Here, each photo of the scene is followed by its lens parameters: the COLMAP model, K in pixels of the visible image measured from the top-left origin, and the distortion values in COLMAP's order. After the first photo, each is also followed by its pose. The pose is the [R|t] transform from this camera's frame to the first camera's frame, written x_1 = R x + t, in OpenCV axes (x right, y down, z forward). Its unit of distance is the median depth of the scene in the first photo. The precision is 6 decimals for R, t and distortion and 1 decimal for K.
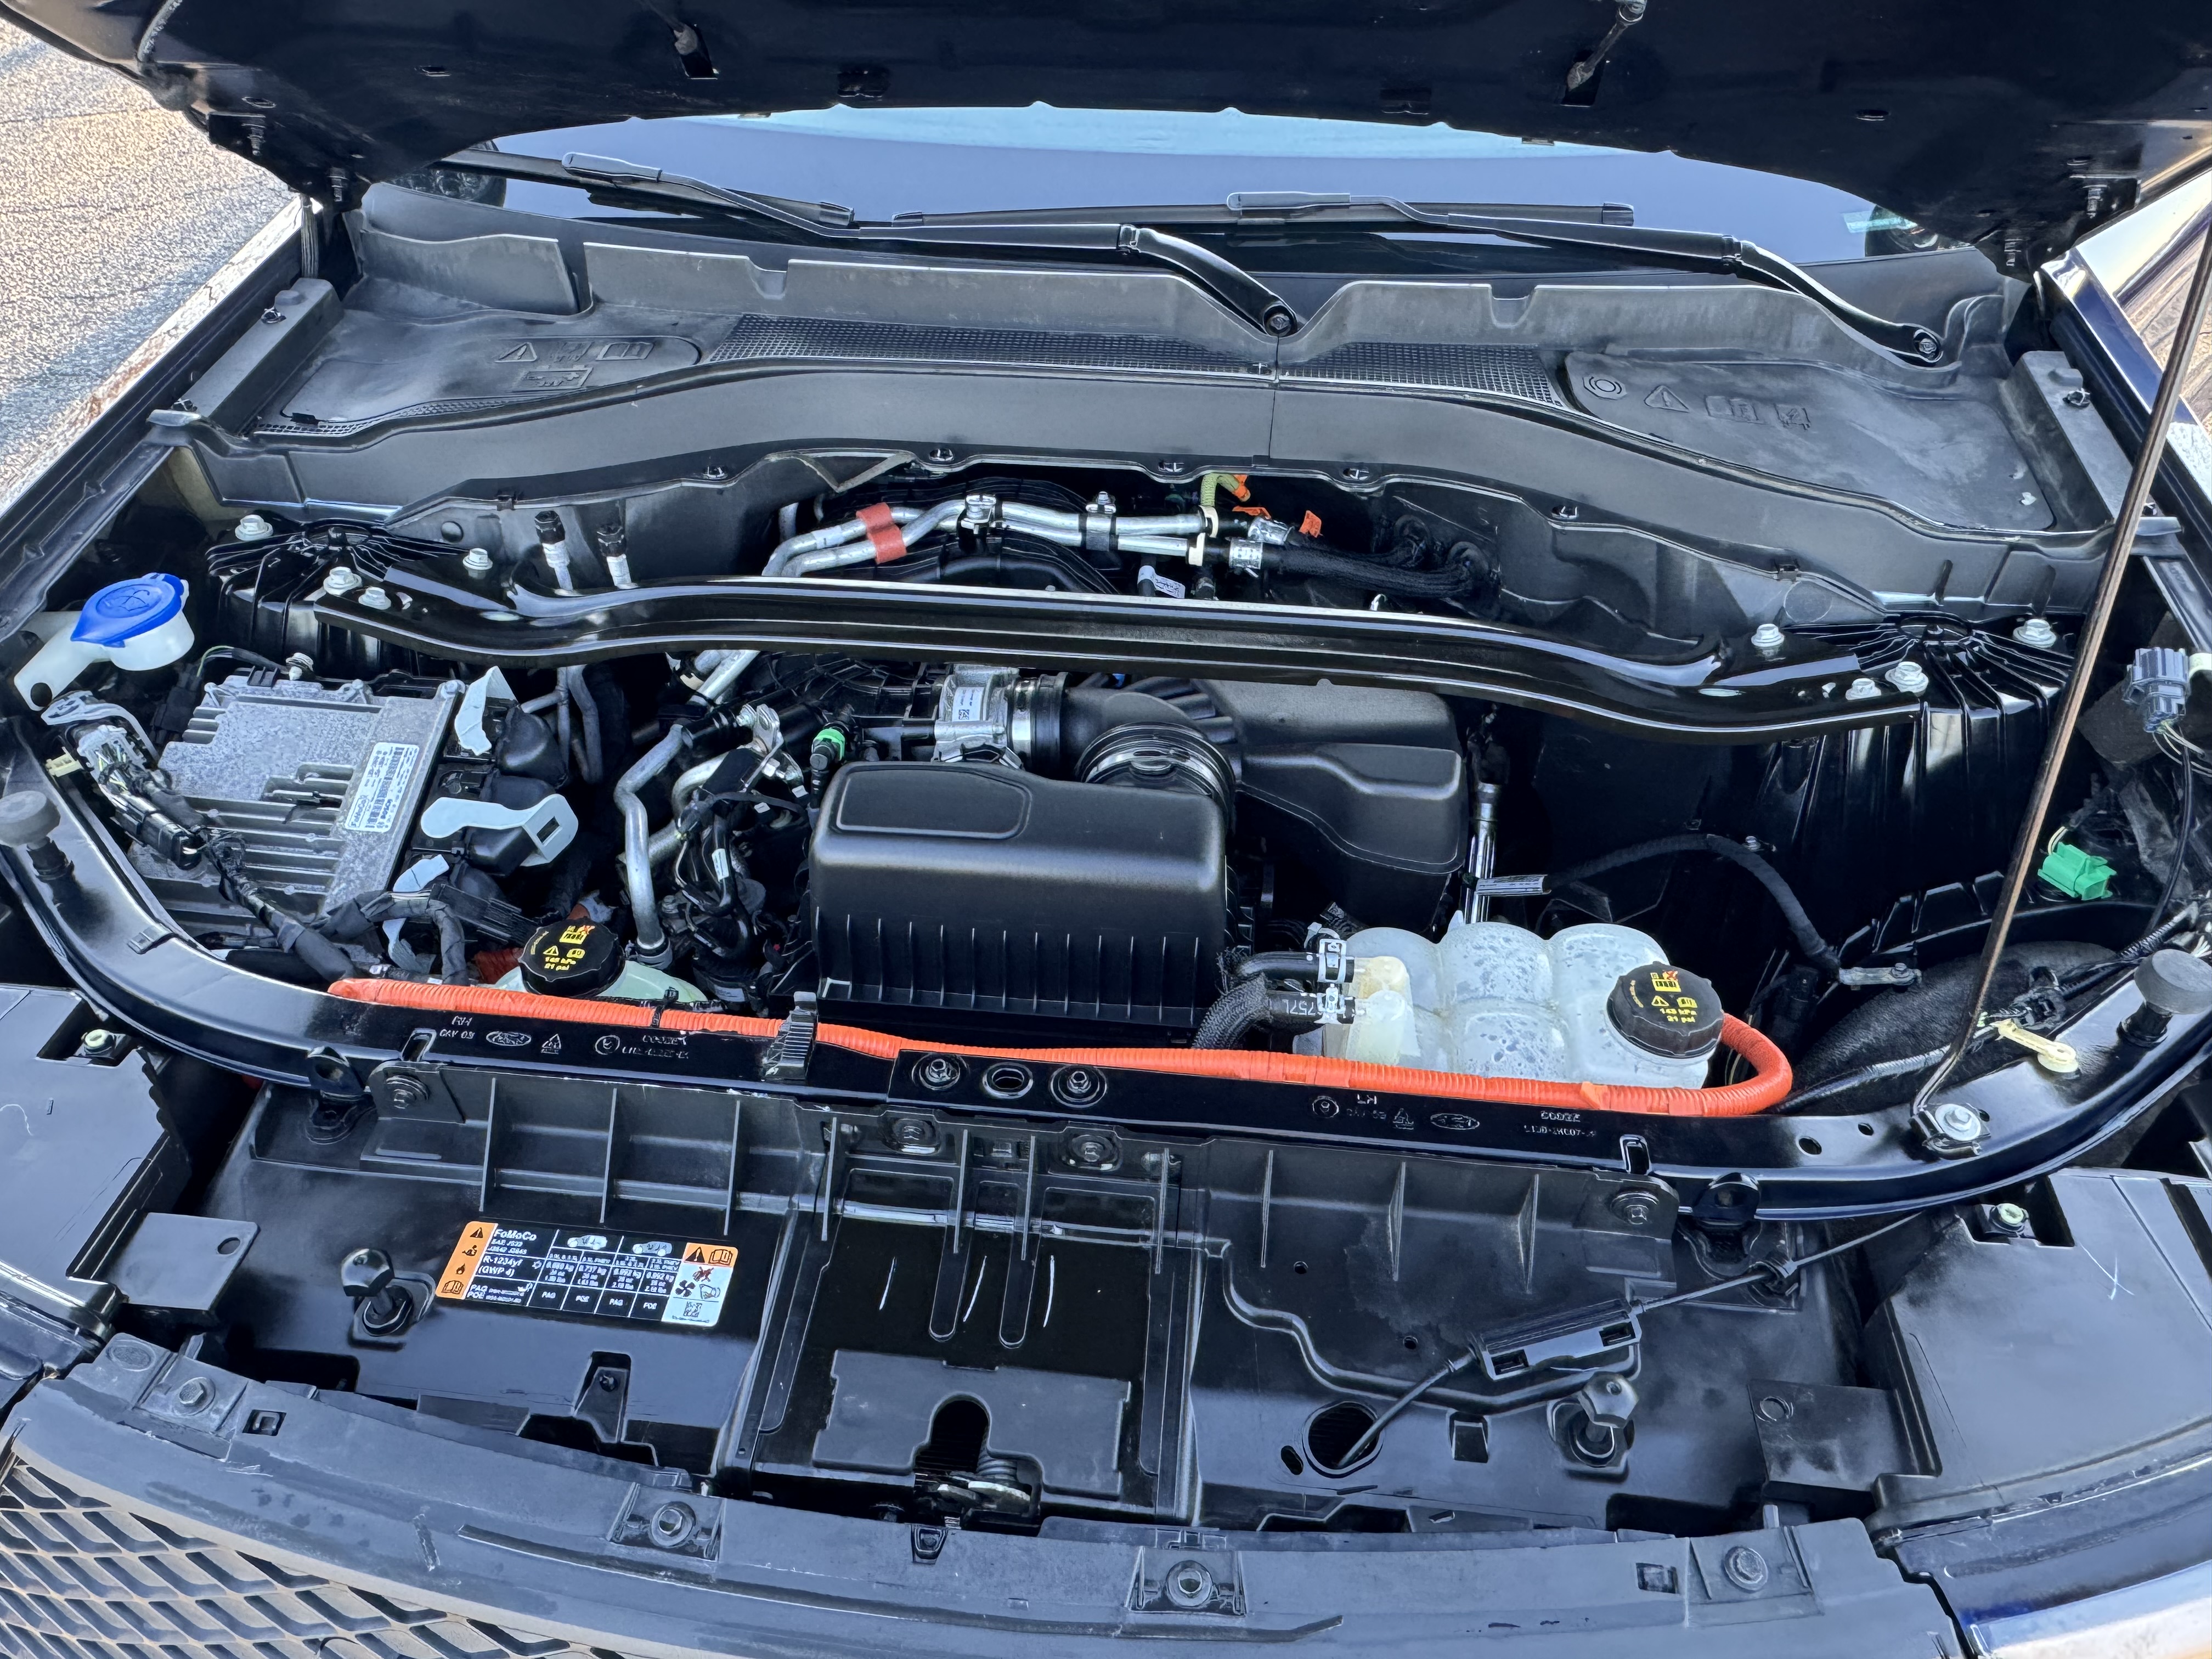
lens RADIAL K [[1526.1, 0, 1062.1], [0, 1526.1, 830.7], [0, 0, 1]] dist [-0.006444, 0.002706]
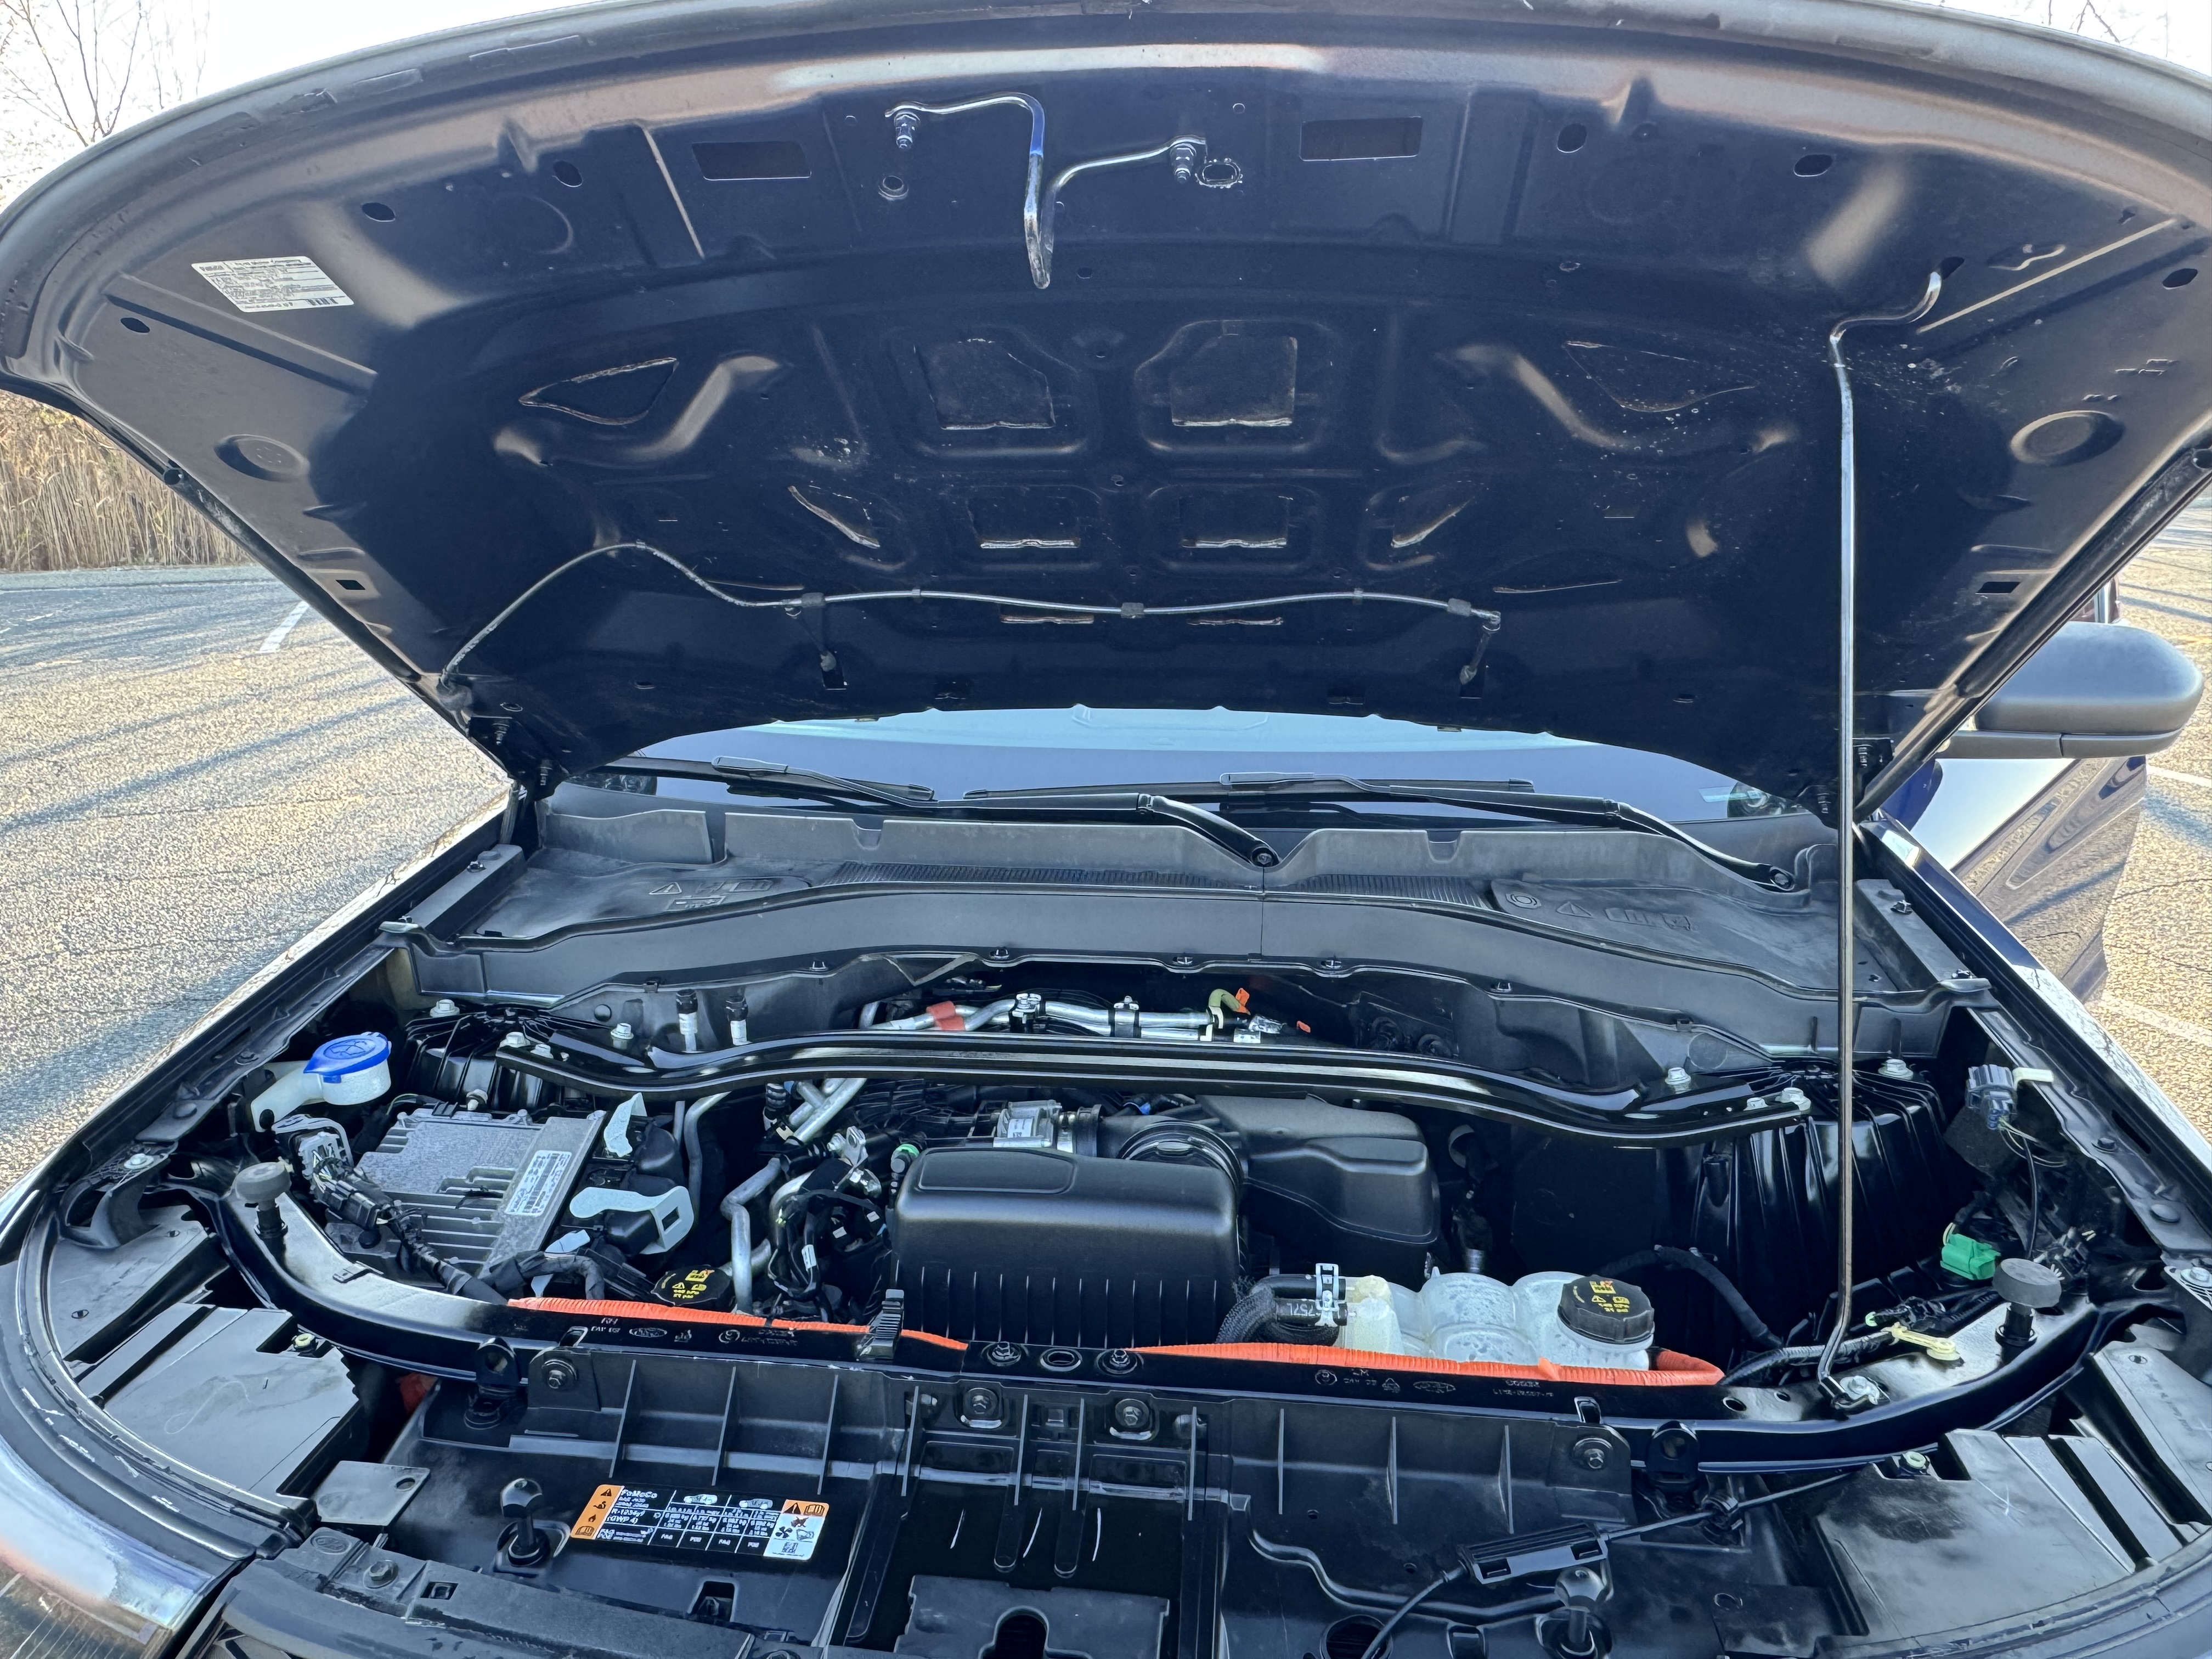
lens RADIAL K [[1552.3, 0, 1026.8], [0, 1552.3, 831.6], [0, 0, 1]] dist [-0.007499, 0.000206]
pose [[0.999514, 0.001158, -0.031157, -0.019366], [-0.014588, 0.900555, -0.434498, 0.251465], [0.027555, 0.434741, 0.900134, -0.223740]]
